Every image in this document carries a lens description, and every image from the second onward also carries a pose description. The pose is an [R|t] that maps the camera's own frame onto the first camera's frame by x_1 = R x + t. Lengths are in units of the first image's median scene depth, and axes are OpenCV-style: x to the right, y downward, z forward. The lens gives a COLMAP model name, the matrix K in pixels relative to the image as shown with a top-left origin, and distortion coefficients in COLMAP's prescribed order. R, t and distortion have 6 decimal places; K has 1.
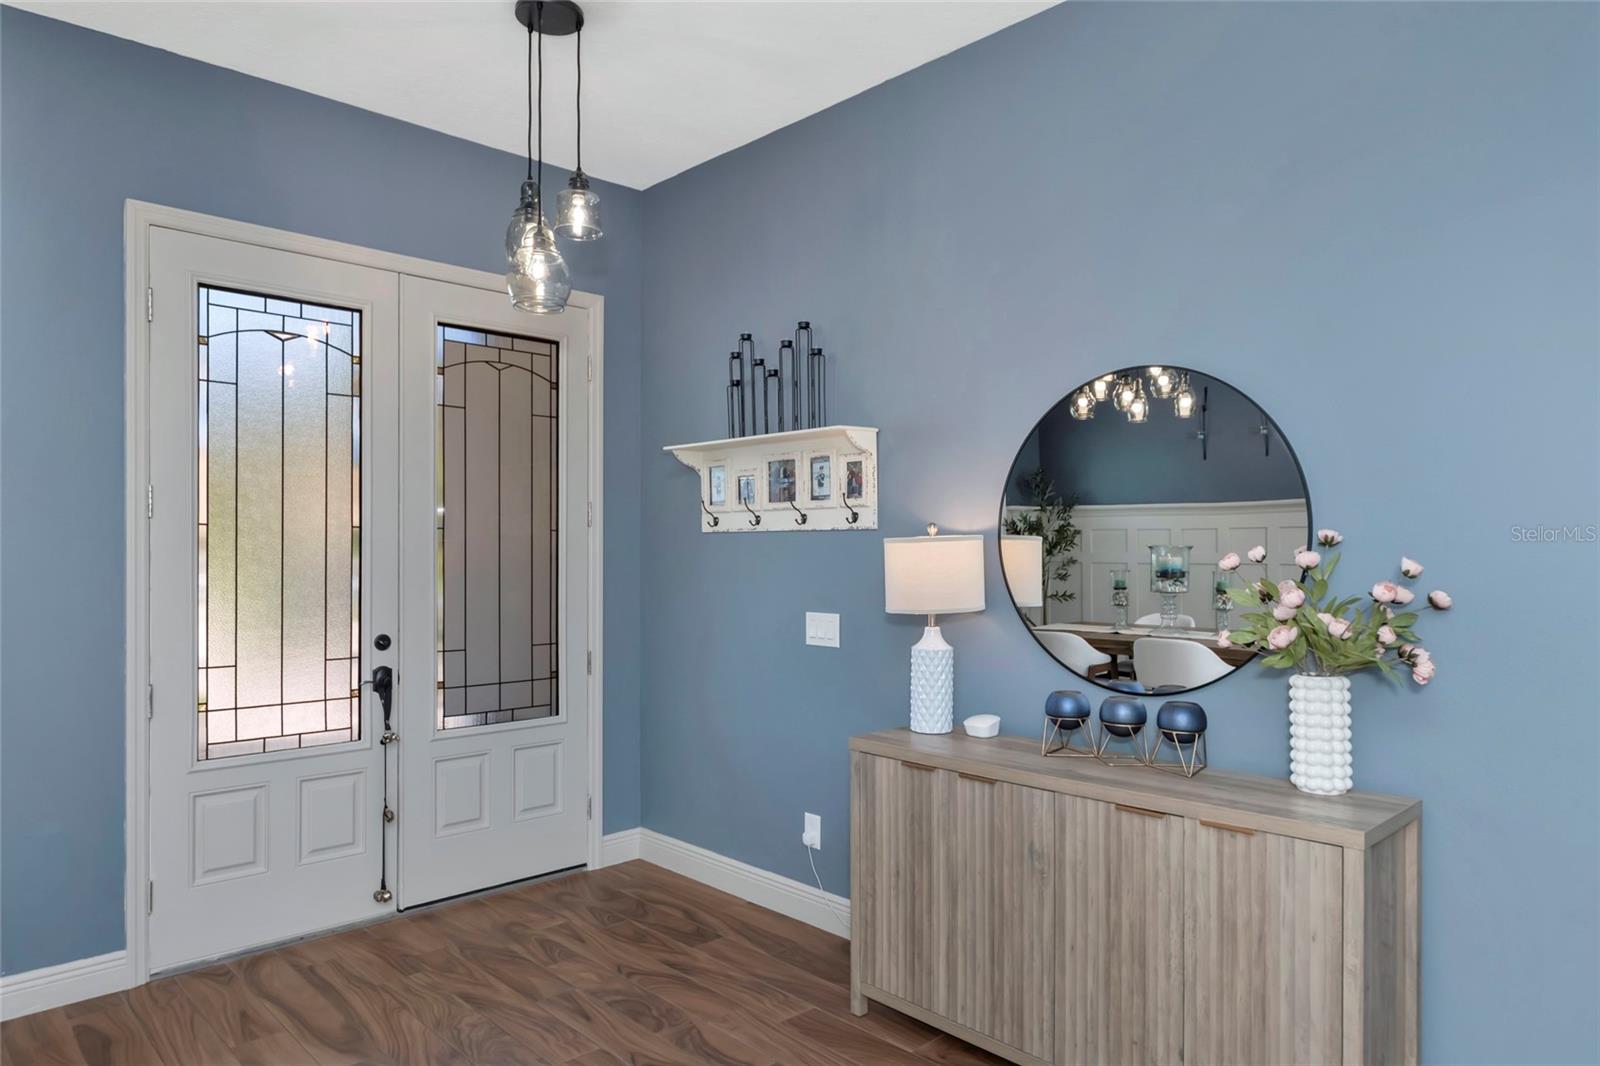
lens RADIAL K [[986.7, 0, 789.9], [0, 986.7, 557.8], [0, 0, 1]] dist [-0.006522, 0.001202]
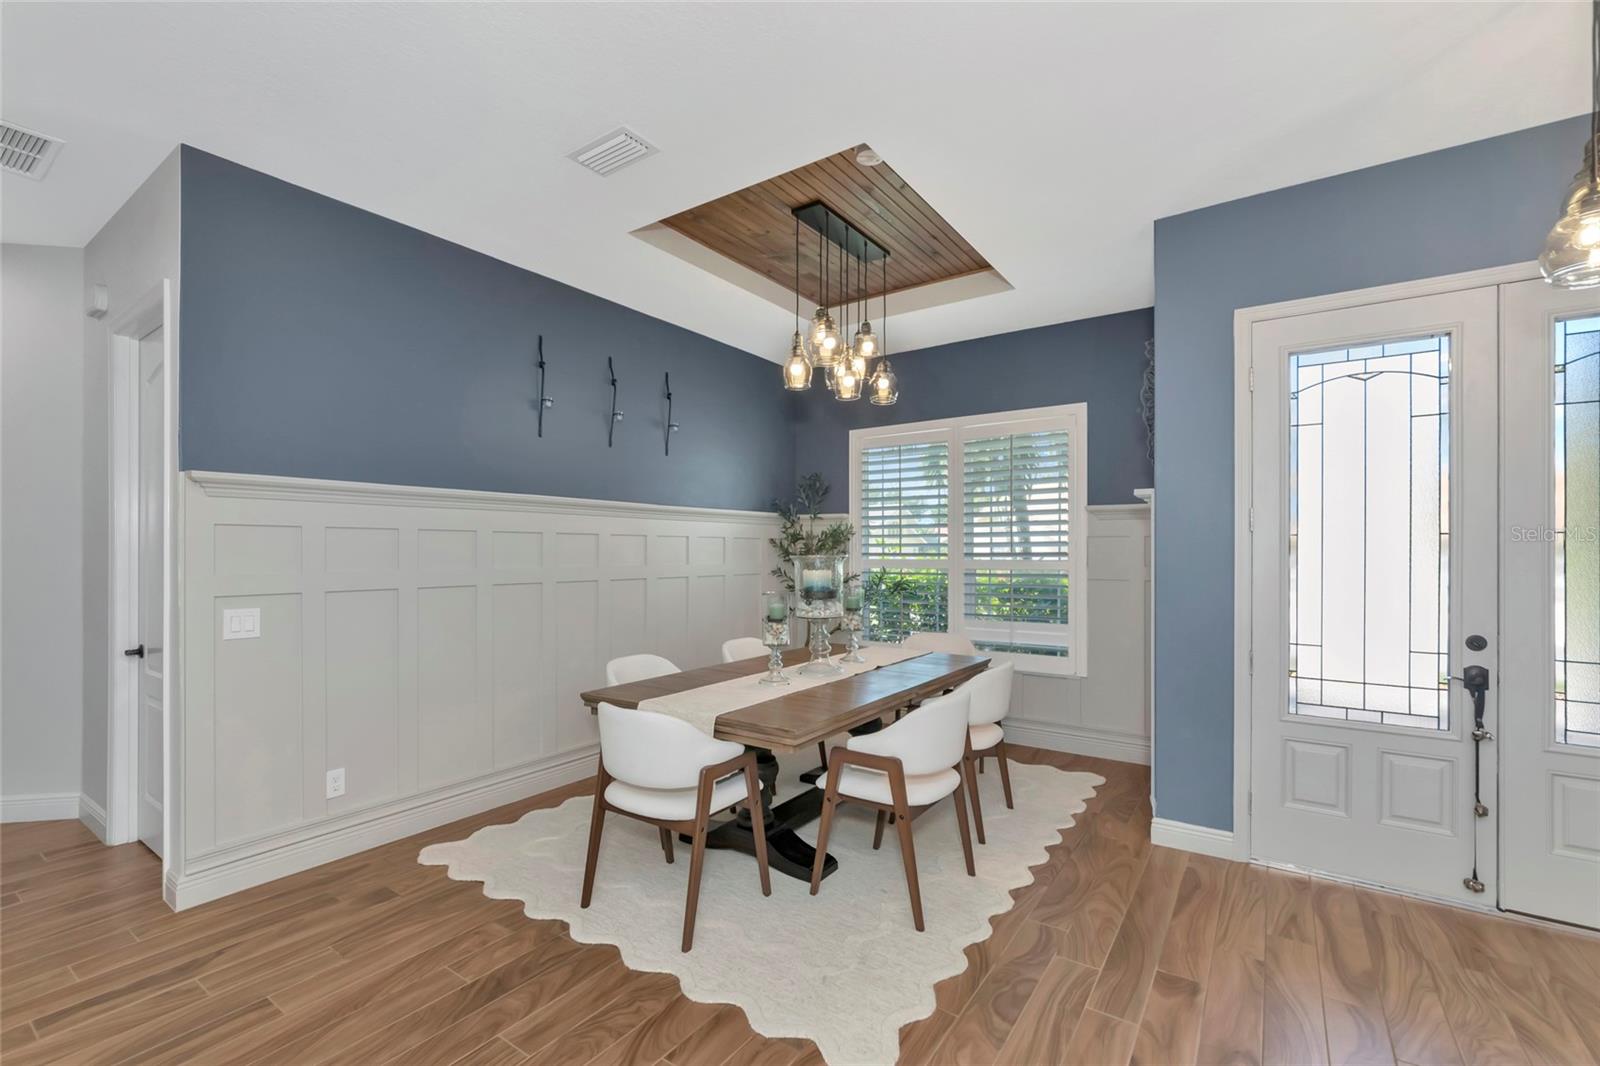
lens RADIAL K [[689.7, 0, 809.1], [0, 689.7, 549.4], [0, 0, 1]] dist [-0.001333, 0.000992]
pose [[0.209421, -0.004895, -0.977813, 0.172899], [-0.008965, 0.999936, -0.006925, -0.002295], [0.977784, 0.010216, 0.209364, 0.172196]]
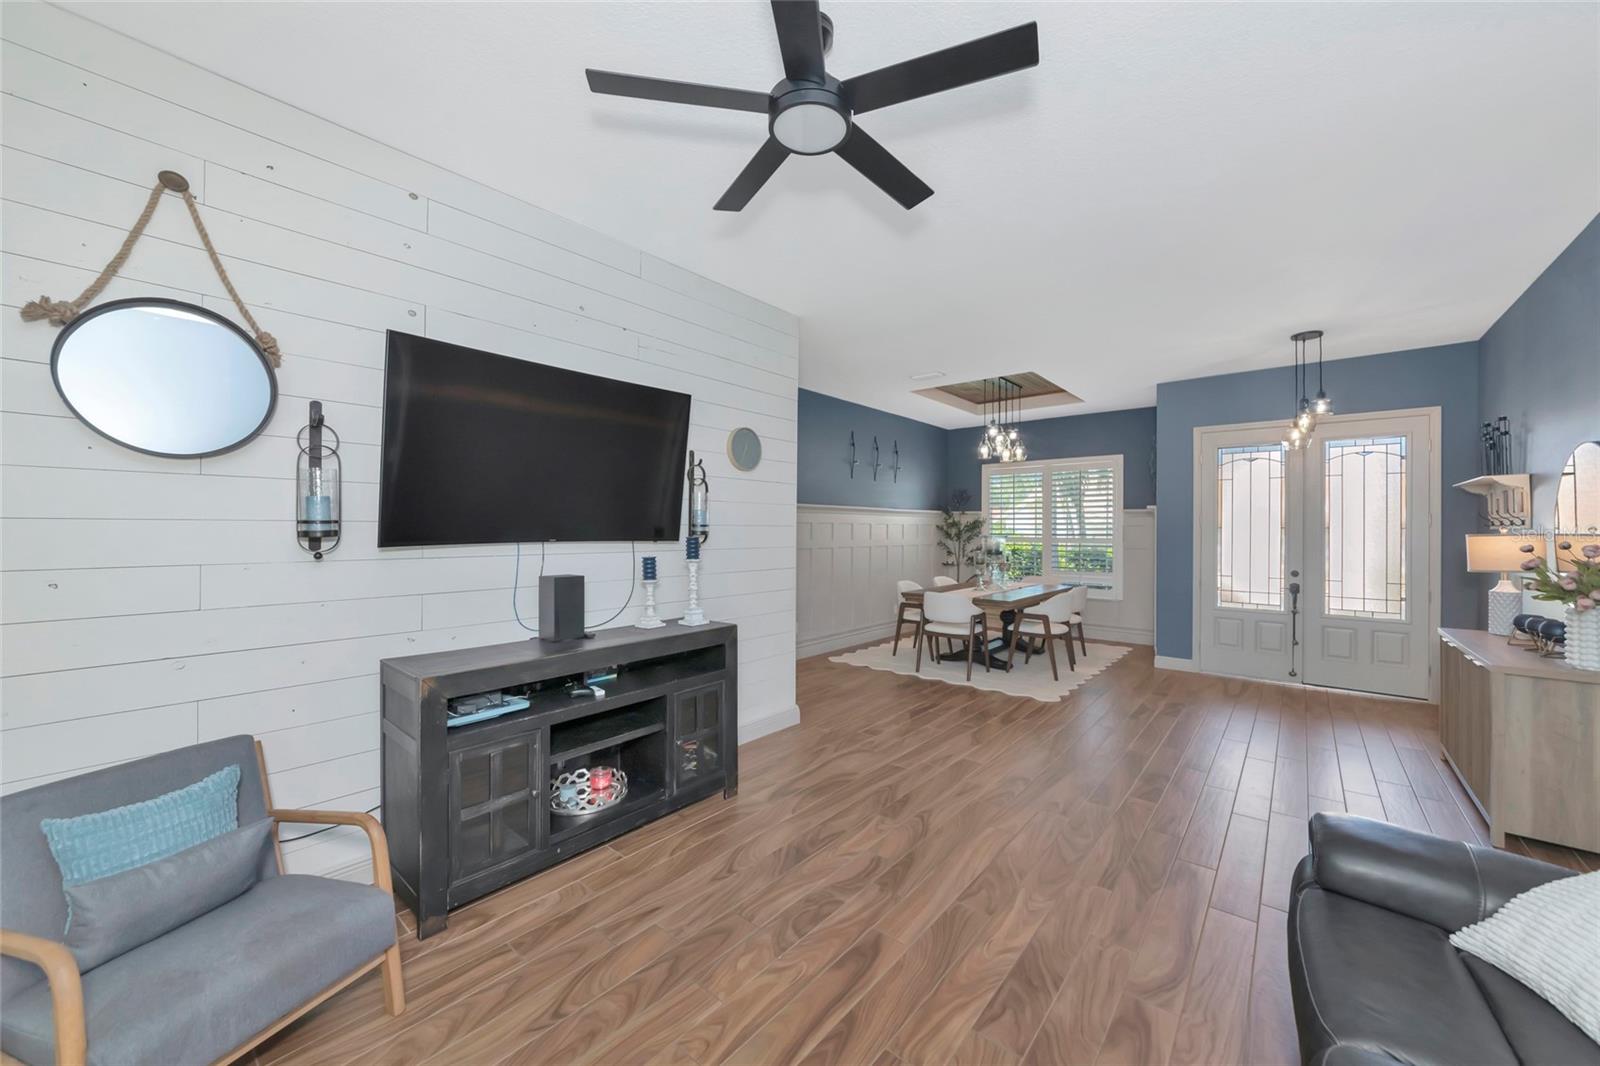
lens RADIAL K [[599.9, 0, 792.0], [0, 599.9, 525.7], [0, 0, 1]] dist [-0.008849, 0.000106]
pose [[0.095631, -0.006229, -0.995397, 1.095257], [-0.013799, 0.999876, -0.007583, -0.008564], [0.995321, 0.014460, 0.095533, -0.472787]]
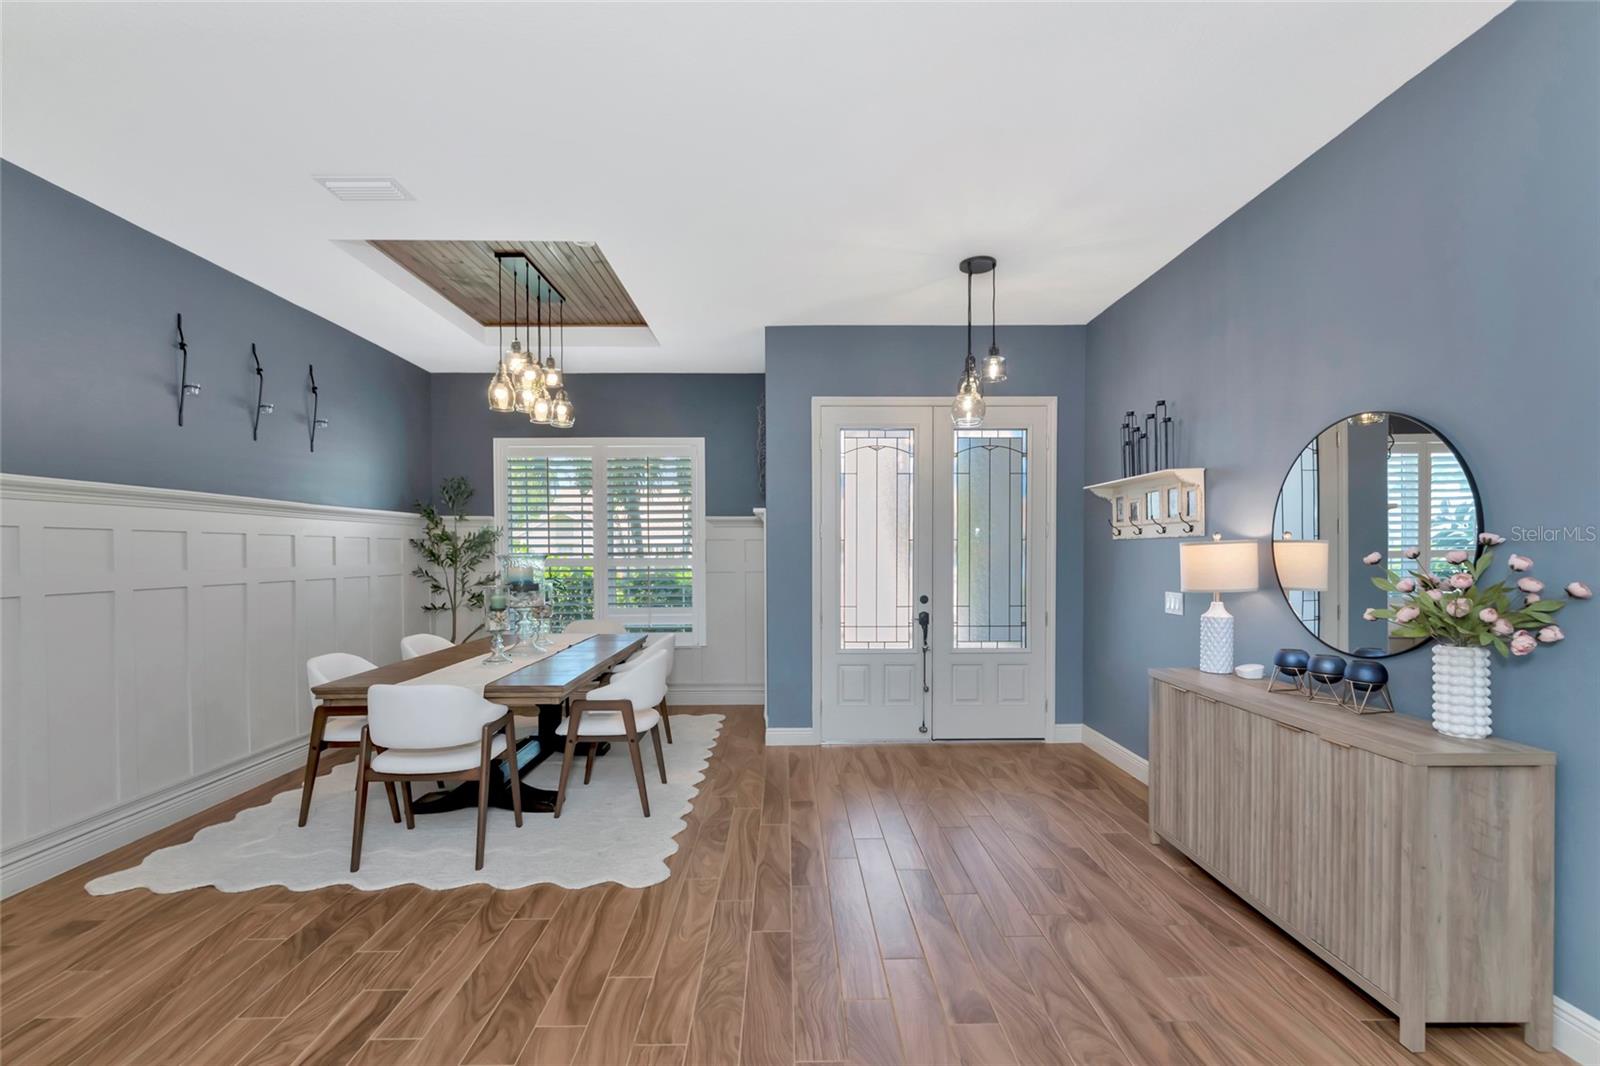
lens RADIAL K [[689.7, 0, 799.8], [0, 689.7, 566.4], [0, 0, 1]] dist [-0.001333, 0.000992]
pose [[0.736417, 0.010786, -0.676442, 0.360870], [-0.000801, 0.999886, 0.015071, 0.001082], [0.676527, -0.010557, 0.736342, -0.180800]]
